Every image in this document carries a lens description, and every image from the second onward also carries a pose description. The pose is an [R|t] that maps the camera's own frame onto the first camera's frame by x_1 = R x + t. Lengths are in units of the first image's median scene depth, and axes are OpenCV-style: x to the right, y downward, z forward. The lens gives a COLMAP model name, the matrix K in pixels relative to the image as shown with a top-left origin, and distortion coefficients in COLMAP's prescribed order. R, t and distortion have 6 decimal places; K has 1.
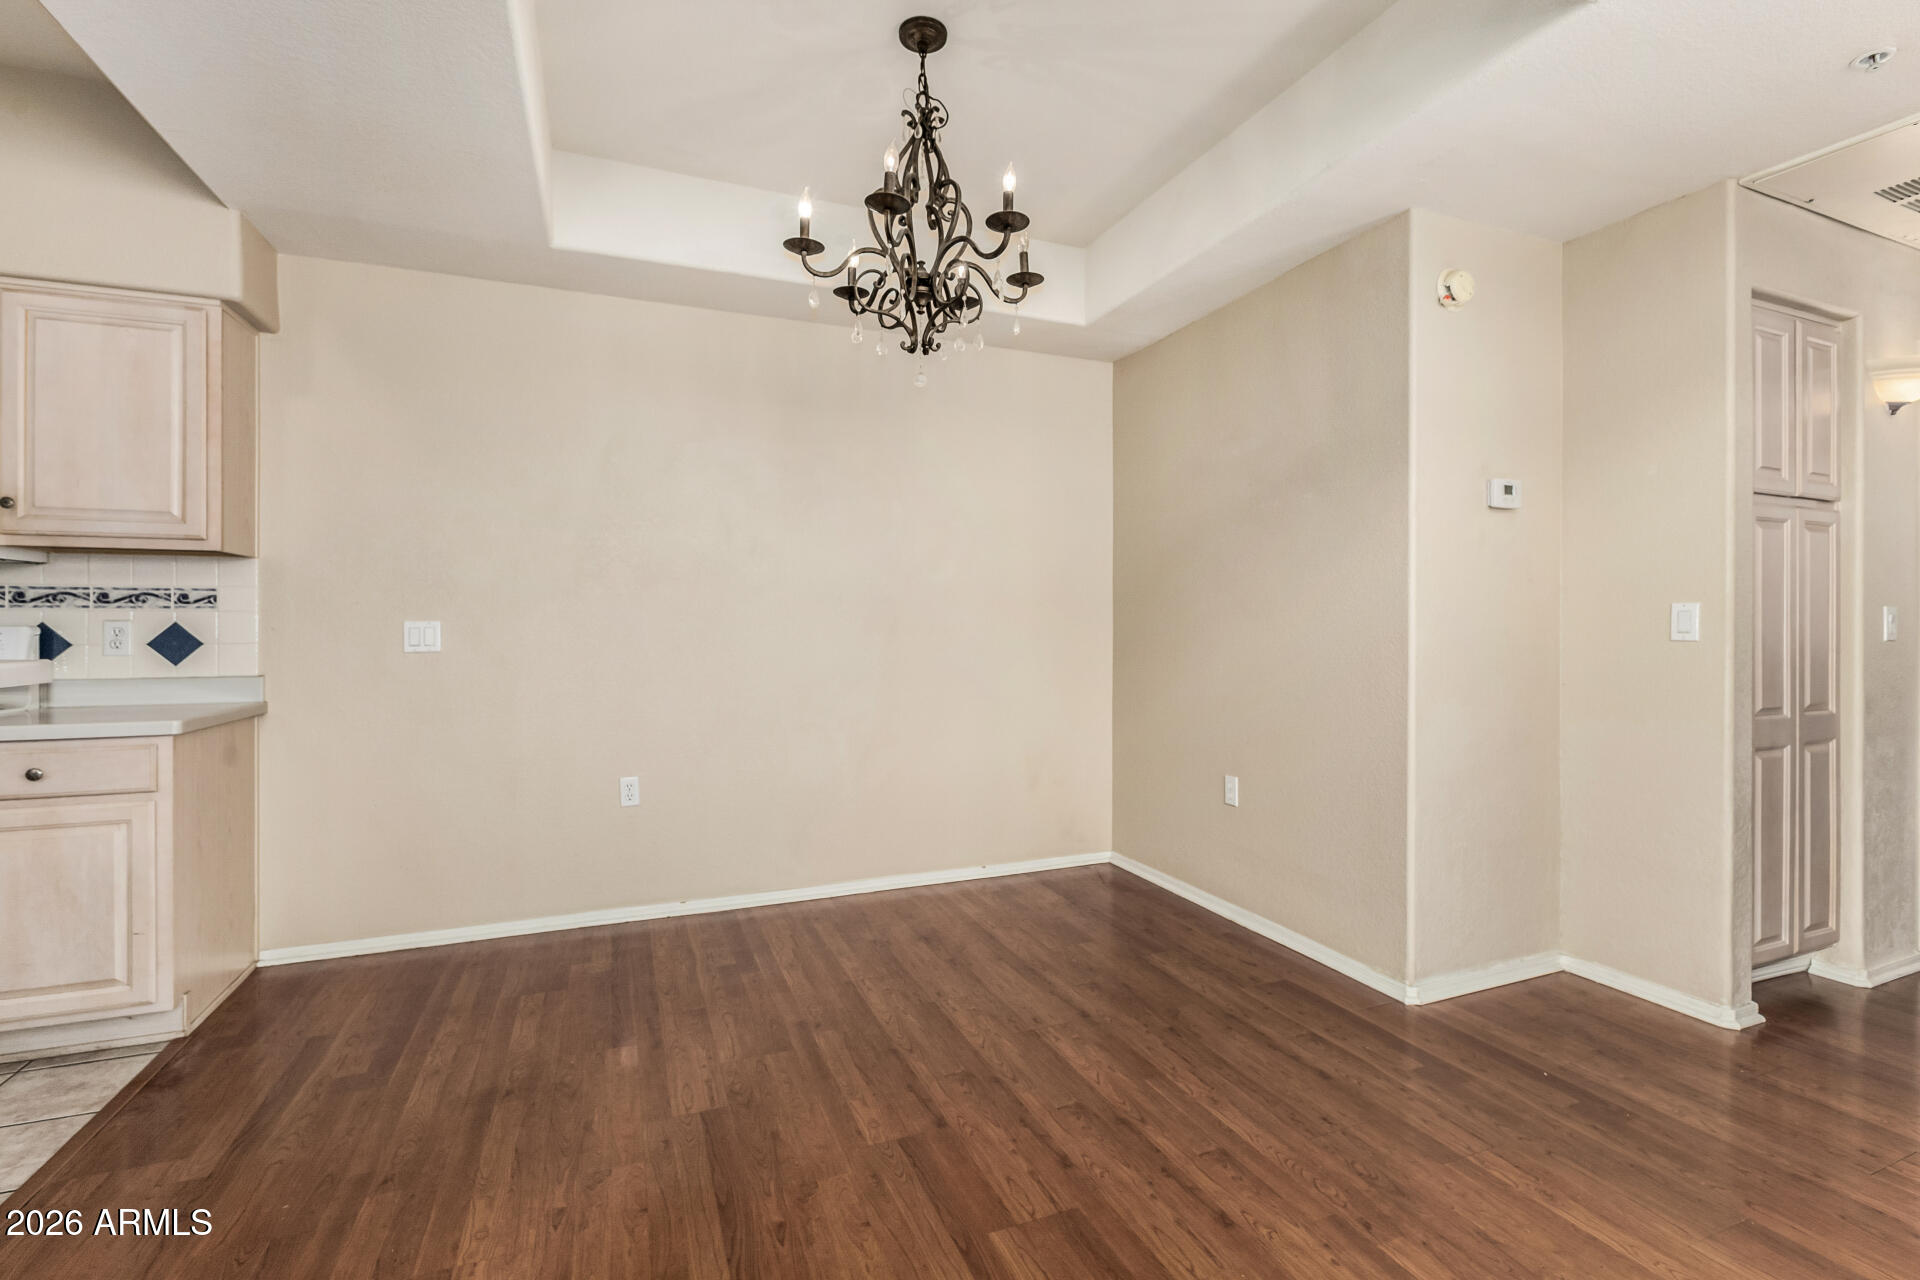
lens RADIAL K [[840.6, 0, 959.2], [0, 840.6, 631.0], [0, 0, 1]] dist [0.021318, -0.000168]
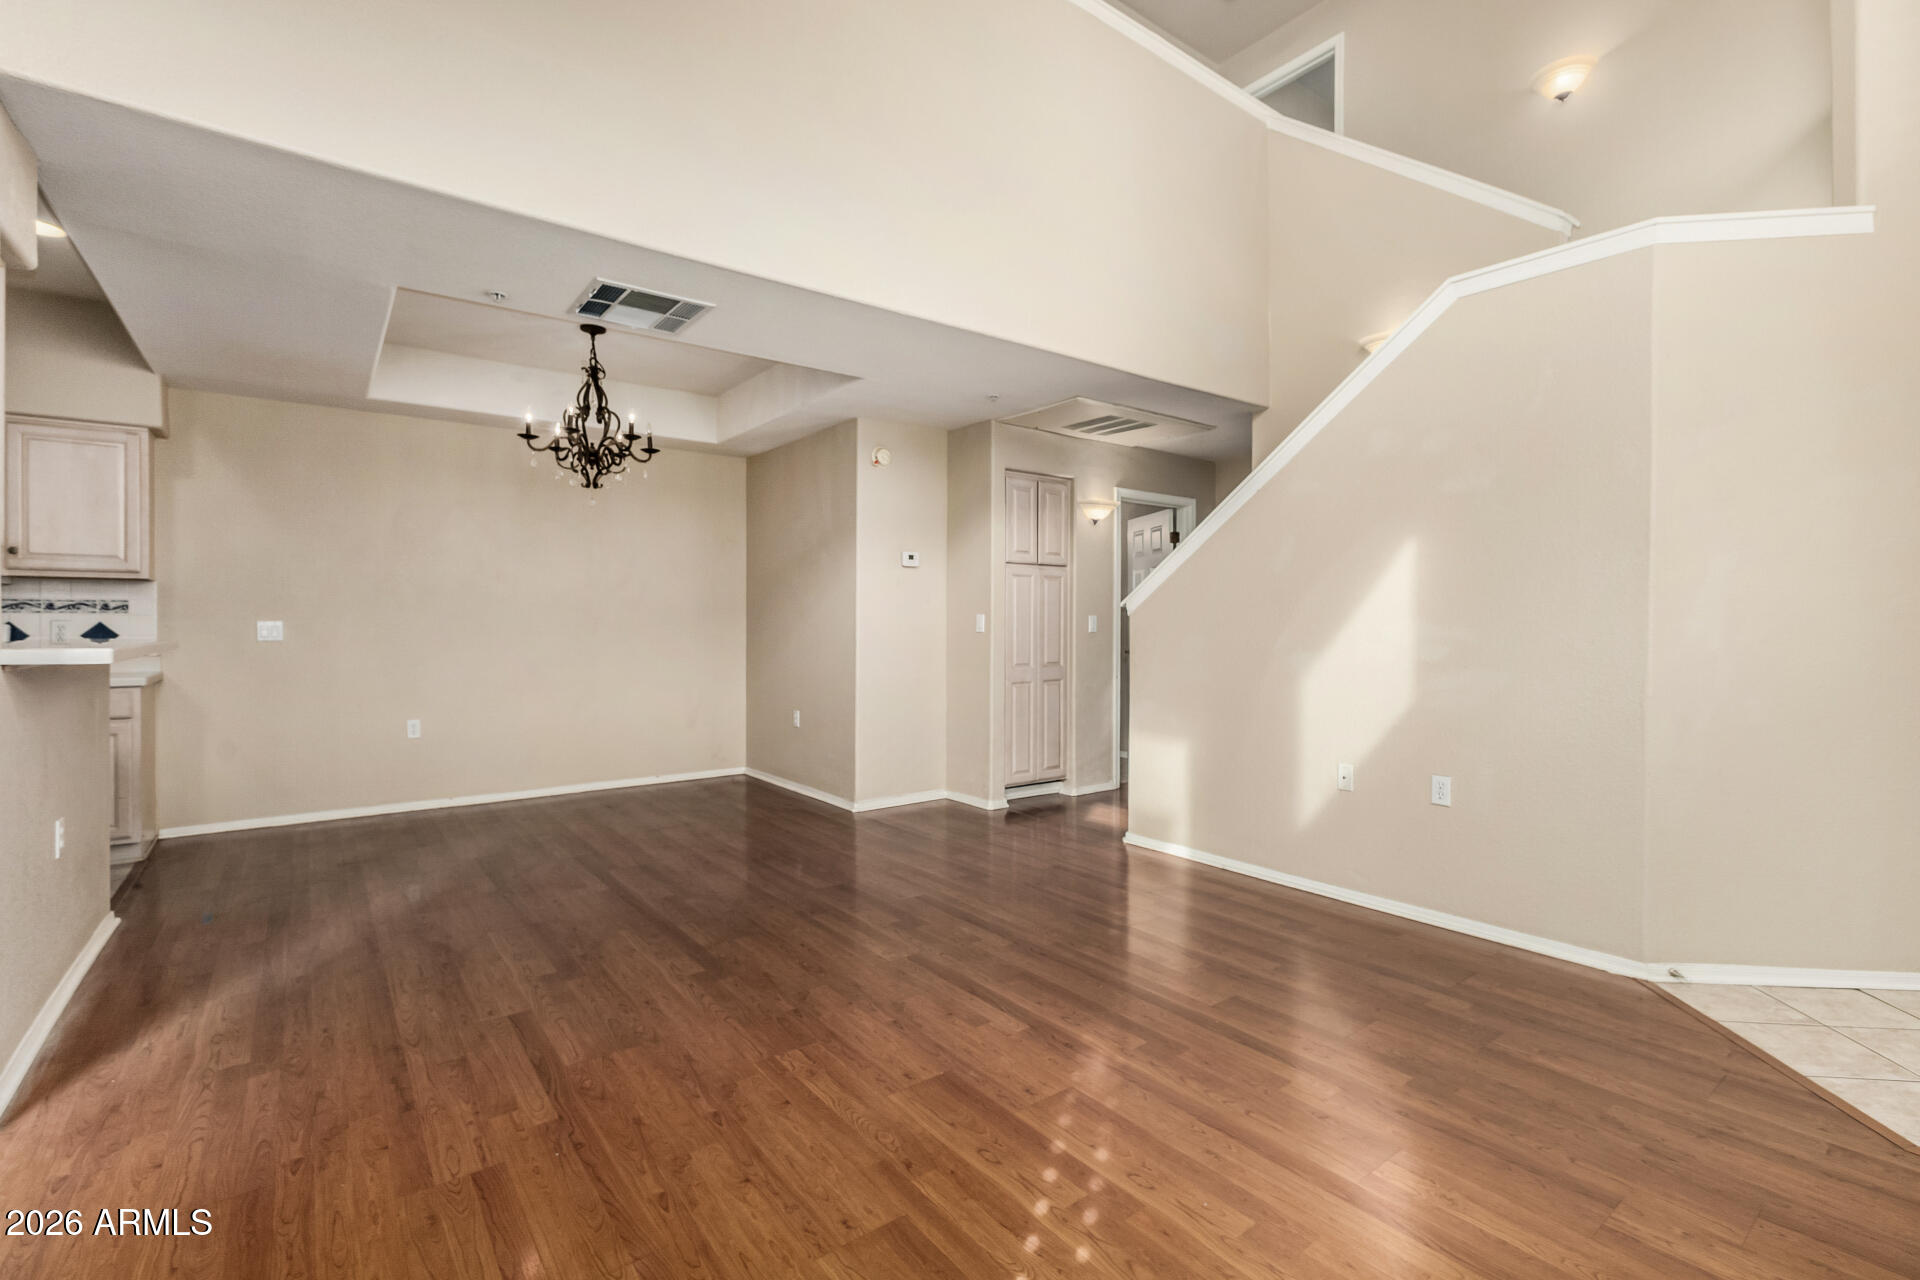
lens RADIAL K [[840.6, 0, 916.0], [0, 840.6, 632.0], [0, 0, 1]] dist [0.021318, -0.000168]
pose [[0.973874, -0.000589, 0.227087, 0.202780], [-0.000667, 0.999985, 0.005454, -0.000974], [-0.227087, -0.005463, 0.973859, -0.922250]]
